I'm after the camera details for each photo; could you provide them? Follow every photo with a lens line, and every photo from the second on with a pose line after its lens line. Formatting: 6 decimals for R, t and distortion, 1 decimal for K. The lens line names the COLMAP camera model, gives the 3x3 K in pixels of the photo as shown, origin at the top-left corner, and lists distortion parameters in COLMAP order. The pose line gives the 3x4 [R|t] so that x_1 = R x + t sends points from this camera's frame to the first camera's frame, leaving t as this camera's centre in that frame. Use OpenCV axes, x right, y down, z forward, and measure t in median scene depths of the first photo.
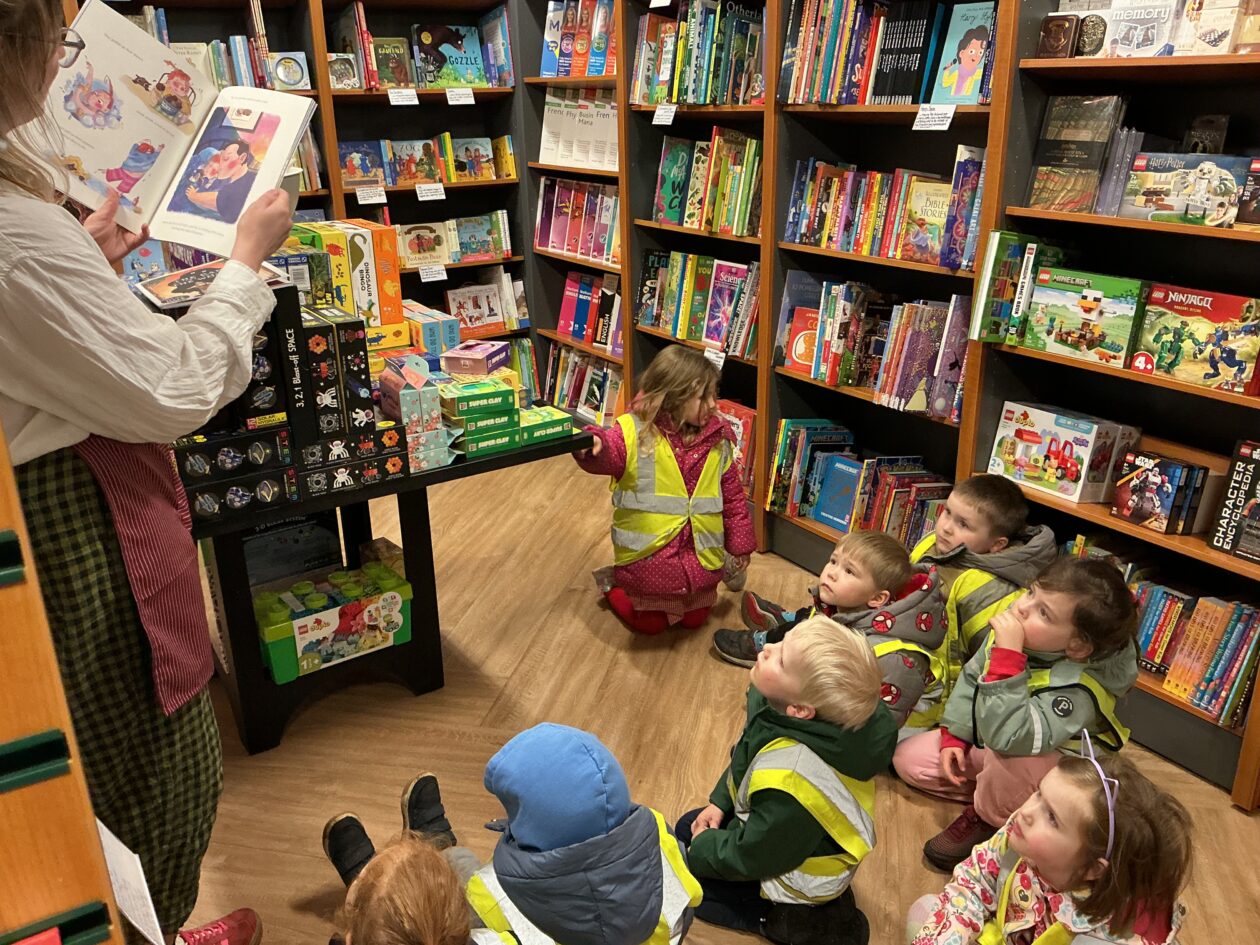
lens RADIAL K [[1046.3, 0, 634.5], [0, 1046.3, 472.1], [0, 0, 1]] dist [0.129912, -0.275267]
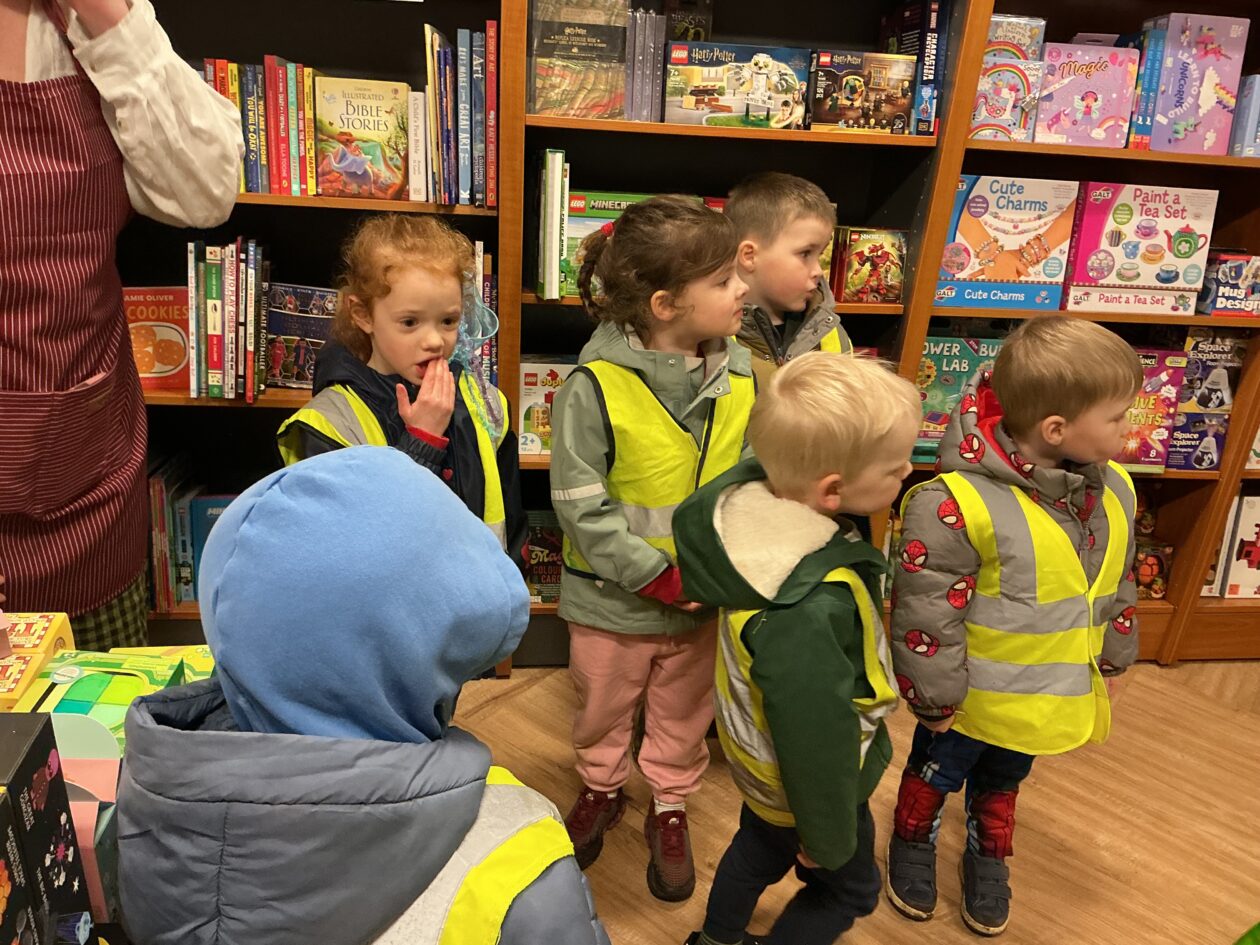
lens RADIAL K [[1048.4, 0, 632.5], [0, 1048.4, 478.8], [0, 0, 1]] dist [0.124142, -0.253982]
pose [[0.430031, -0.344252, 0.834604, -0.332879], [0.233019, 0.935447, 0.265784, -0.192362], [-0.872224, 0.080183, 0.482489, 0.598631]]
